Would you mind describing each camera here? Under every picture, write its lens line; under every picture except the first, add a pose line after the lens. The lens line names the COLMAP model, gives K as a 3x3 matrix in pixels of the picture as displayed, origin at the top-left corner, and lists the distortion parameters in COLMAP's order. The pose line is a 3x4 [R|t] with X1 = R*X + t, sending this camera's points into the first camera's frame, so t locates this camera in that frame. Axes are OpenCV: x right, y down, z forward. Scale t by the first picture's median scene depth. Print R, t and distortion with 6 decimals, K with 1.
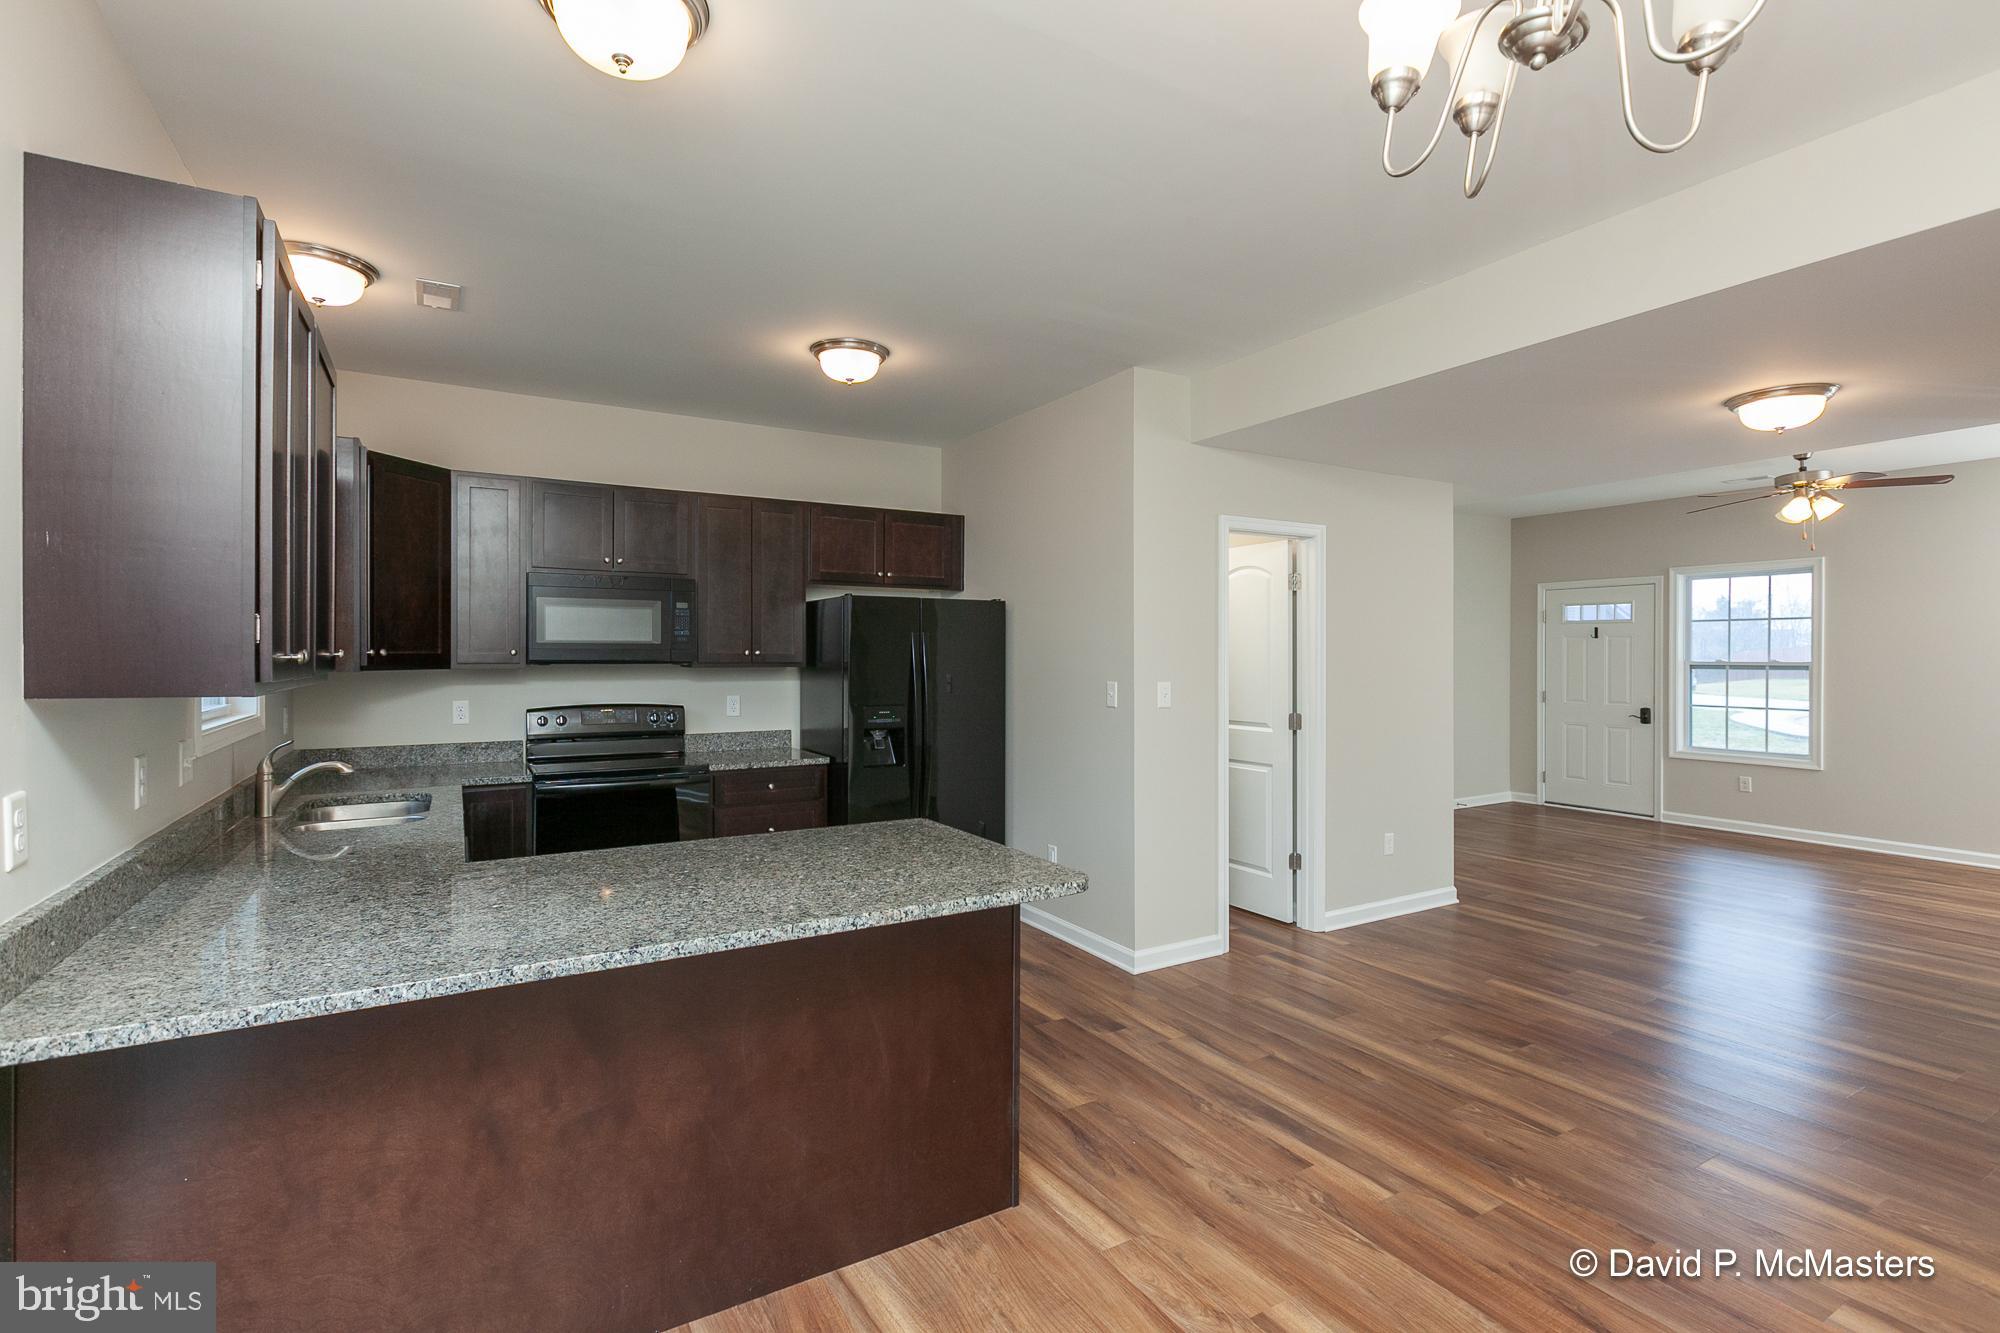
lens RADIAL K [[917.1, 0, 1000.0], [0, 917.1, 666.5], [0, 0, 1]] dist [0.005197, -0.000591]
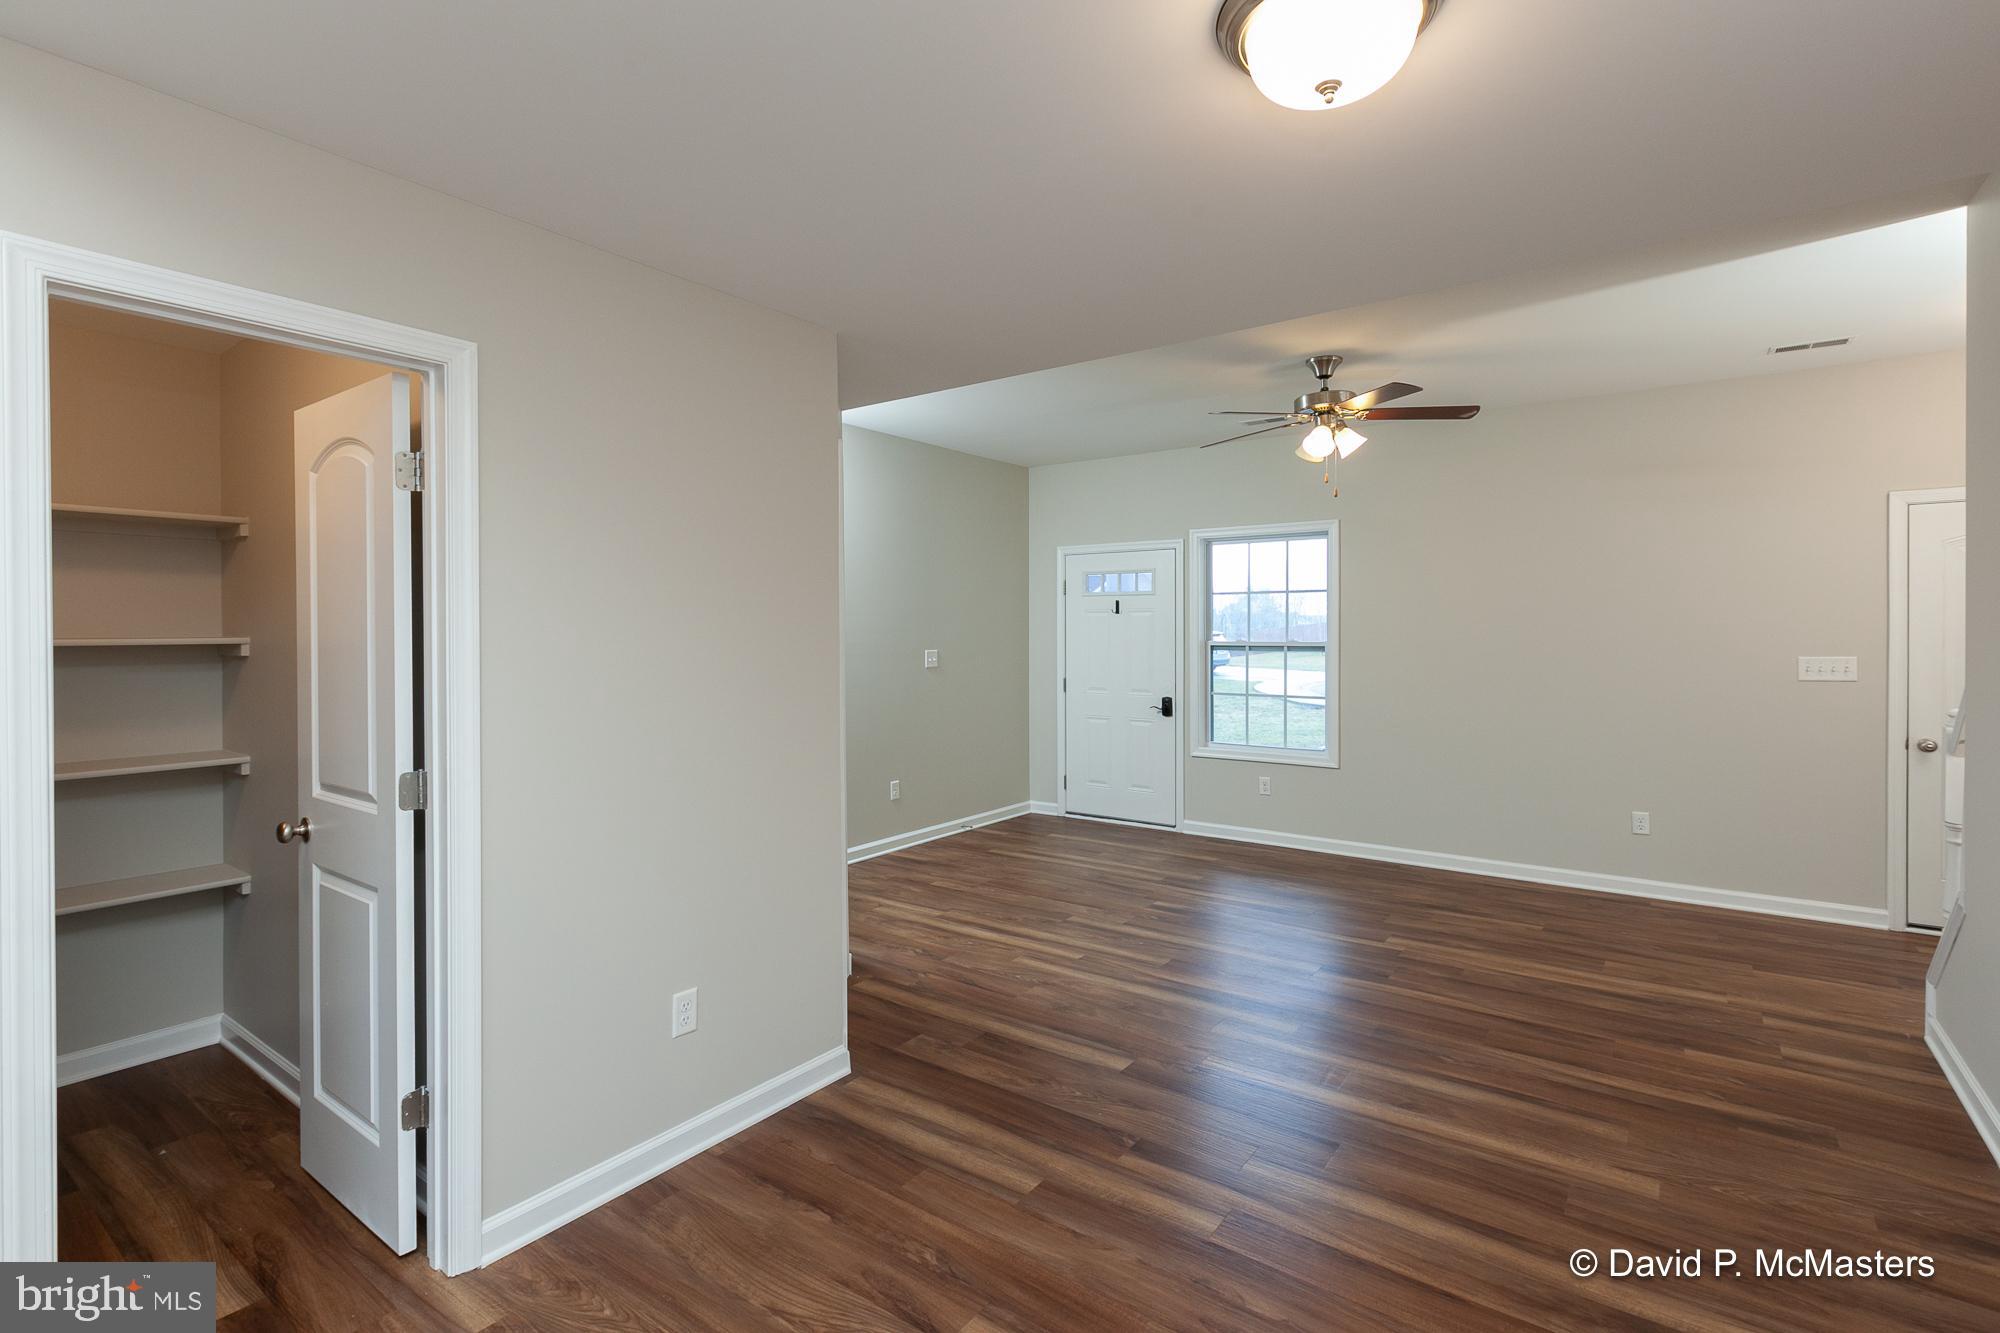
lens RADIAL K [[917.1, 0, 1000.0], [0, 917.1, 666.5], [0, 0, 1]] dist [0.005197, -0.000591]
pose [[0.921163, -0.016719, 0.388817, 0.455037], [0.009191, 0.999733, 0.021213, 0.000019], [-0.389068, -0.015967, 0.921071, 0.560945]]
